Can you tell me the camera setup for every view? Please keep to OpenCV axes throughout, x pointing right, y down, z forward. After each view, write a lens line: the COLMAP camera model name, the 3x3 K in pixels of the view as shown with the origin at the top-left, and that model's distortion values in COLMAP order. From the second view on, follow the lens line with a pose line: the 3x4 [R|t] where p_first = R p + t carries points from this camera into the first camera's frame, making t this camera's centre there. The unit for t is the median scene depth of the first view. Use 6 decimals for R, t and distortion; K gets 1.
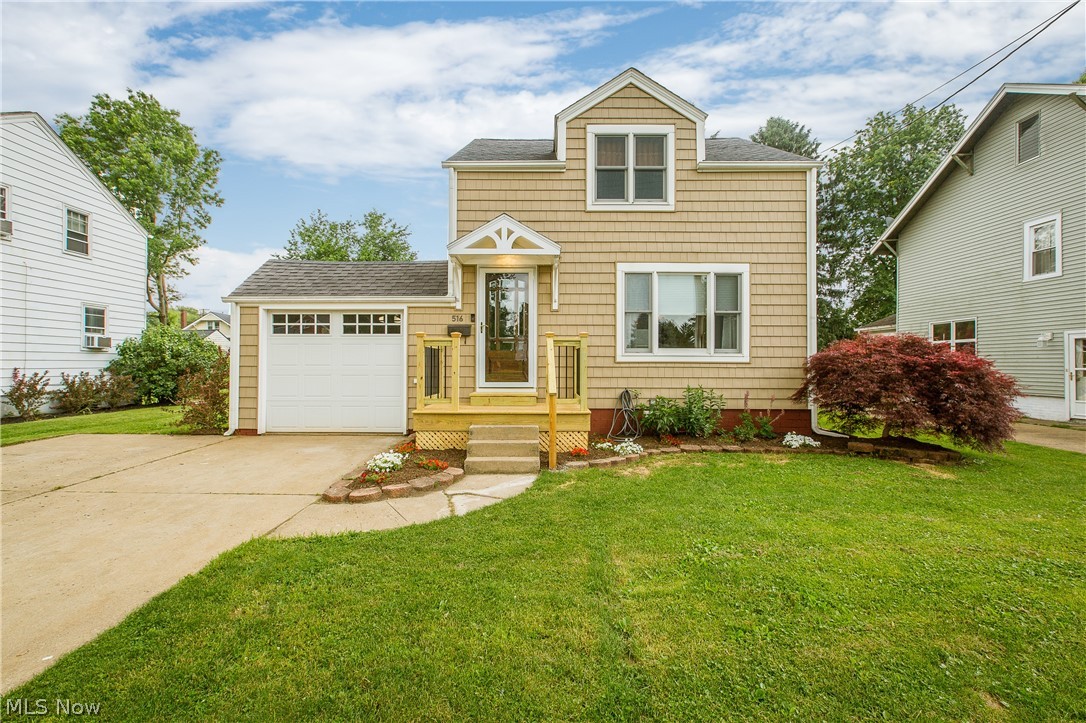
lens RADIAL K [[491.3, 0, 533.7], [0, 491.3, 362.5], [0, 0, 1]] dist [-0.000193, 0.000174]
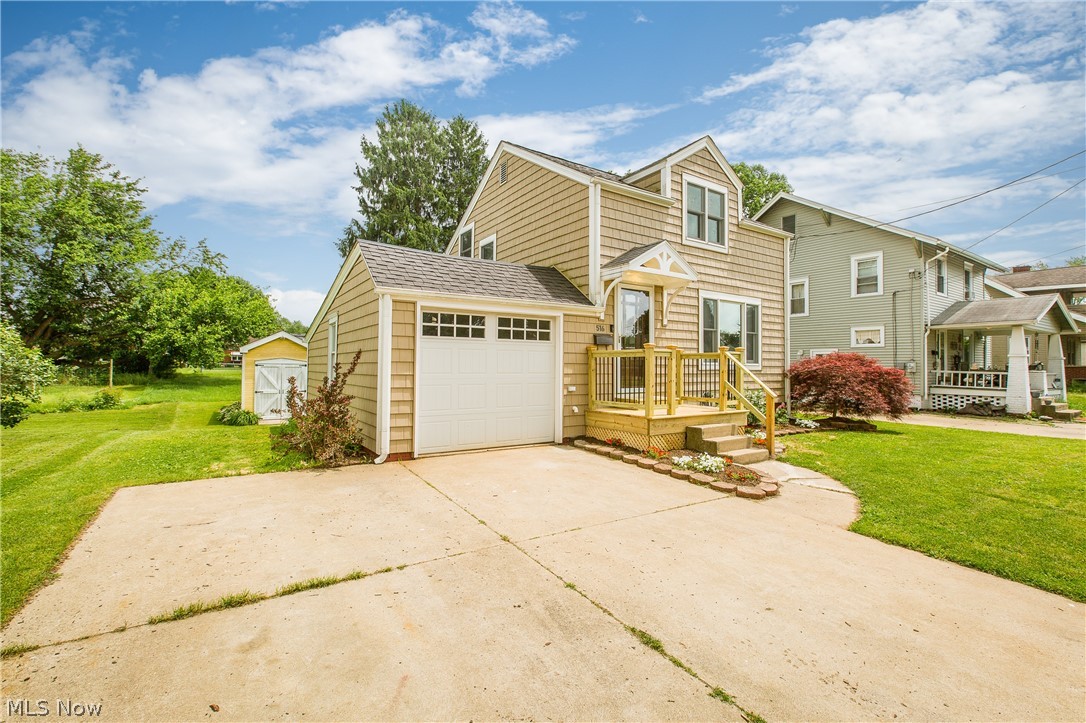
lens RADIAL K [[491.3, 0, 533.7], [0, 491.3, 362.5], [0, 0, 1]] dist [-0.000193, 0.000174]
pose [[0.824612, 0.009046, 0.565627, -0.870805], [-0.009000, 0.999955, -0.002872, -0.012227], [-0.565628, -0.002723, 0.824656, 0.214031]]
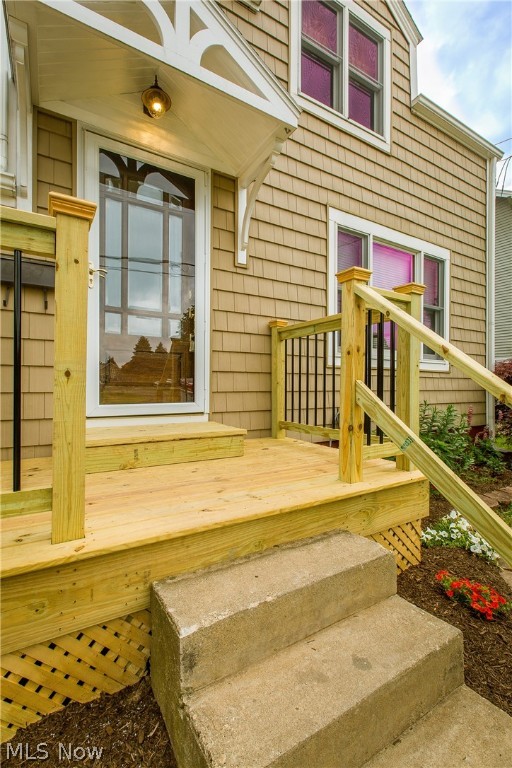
lens RADIAL K [[341.5, 0, 247.1], [0, 341.5, 384.6], [0, 0, 1]] dist [0.000398, 0.000067]
pose [[0.855005, 0.002063, 0.518615, -0.142470], [-0.008800, 0.999906, 0.010531, 0.018361], [-0.518545, -0.013568, 0.854943, 0.679160]]
